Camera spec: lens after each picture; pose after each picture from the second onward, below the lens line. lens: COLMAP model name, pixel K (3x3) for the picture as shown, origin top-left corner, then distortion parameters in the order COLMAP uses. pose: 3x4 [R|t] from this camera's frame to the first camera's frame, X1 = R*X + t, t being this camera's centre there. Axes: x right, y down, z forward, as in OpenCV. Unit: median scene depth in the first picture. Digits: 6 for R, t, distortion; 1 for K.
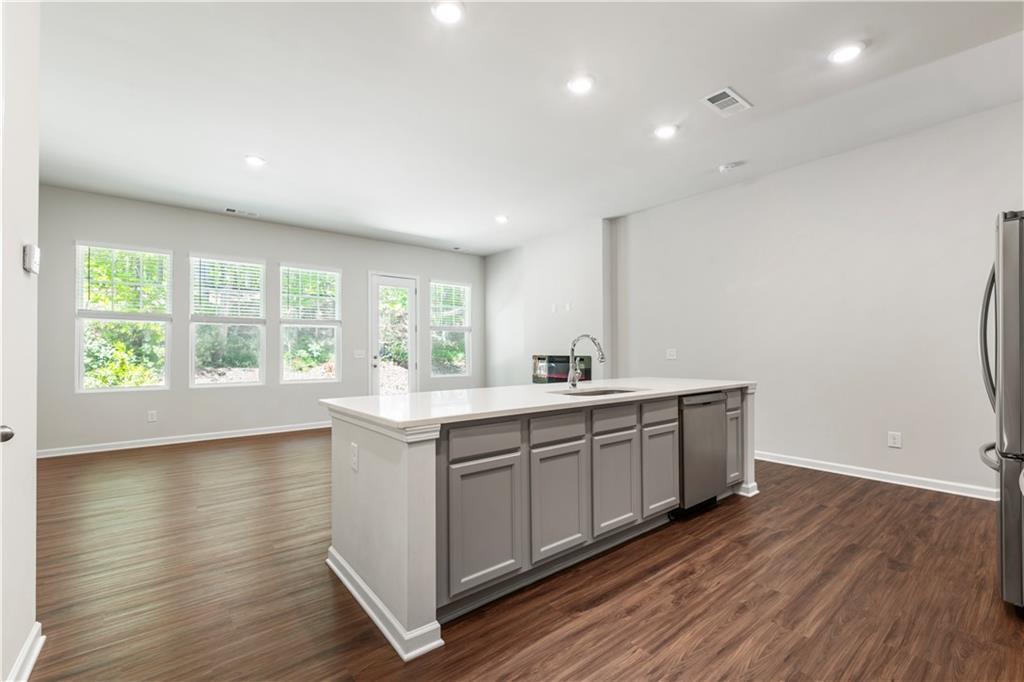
lens RADIAL K [[436.3, 0, 512.0], [0, 436.3, 341.0], [0, 0, 1]] dist [0.000576, 0.000028]
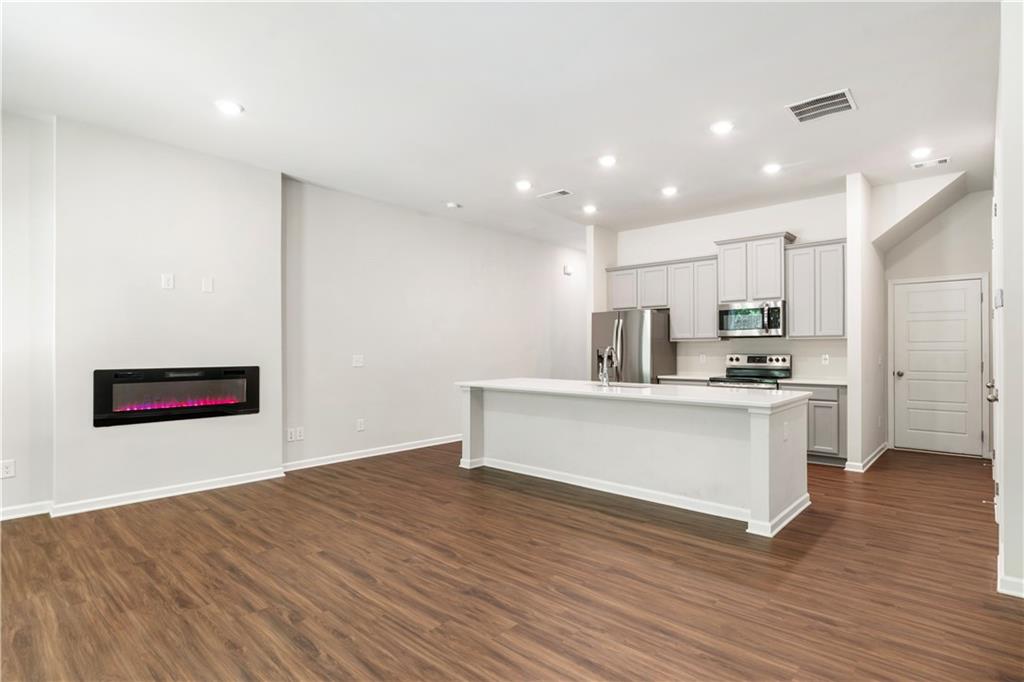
lens RADIAL K [[514.3, 0, 513.0], [0, 514.3, 345.9], [0, 0, 1]] dist [-0.000949, -0.000439]
pose [[-0.156754, 0.008762, 0.987599, -0.605416], [-0.015925, 0.999808, -0.011398, 0.007020], [-0.987509, -0.017514, -0.156584, 0.669708]]
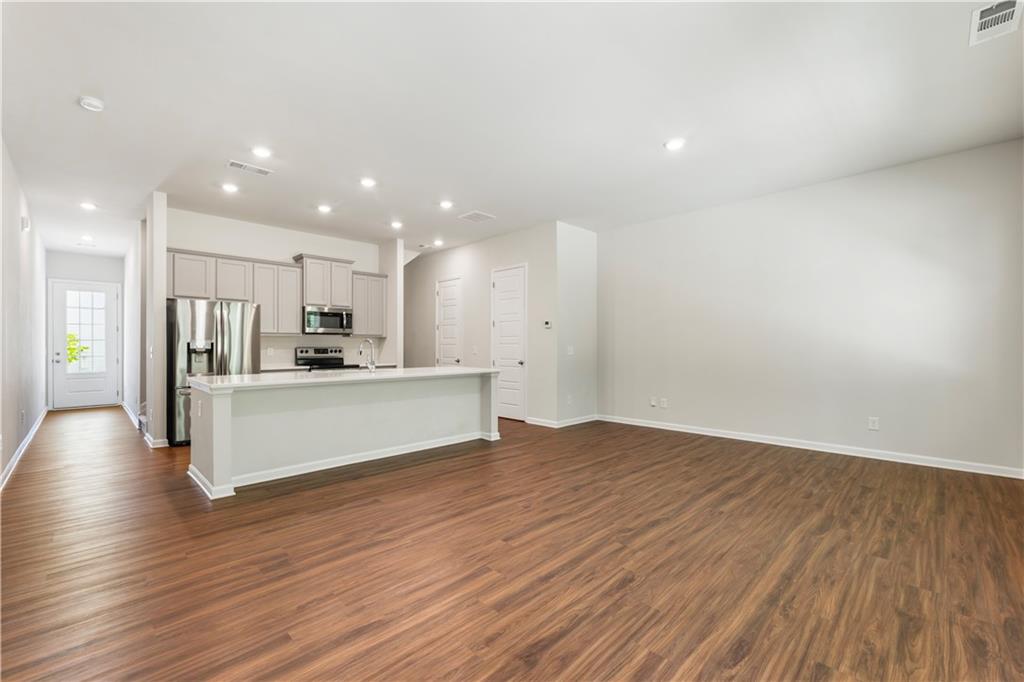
lens RADIAL K [[430.7, 0, 512.0], [0, 430.7, 341.0], [0, 0, 1]] dist [0.000021, 0.000028]
pose [[-0.993573, 0.002006, -0.113179, -0.086498], [0.005662, 0.999472, -0.031989, 0.024840], [0.113055, -0.032424, -0.993060, 1.148952]]
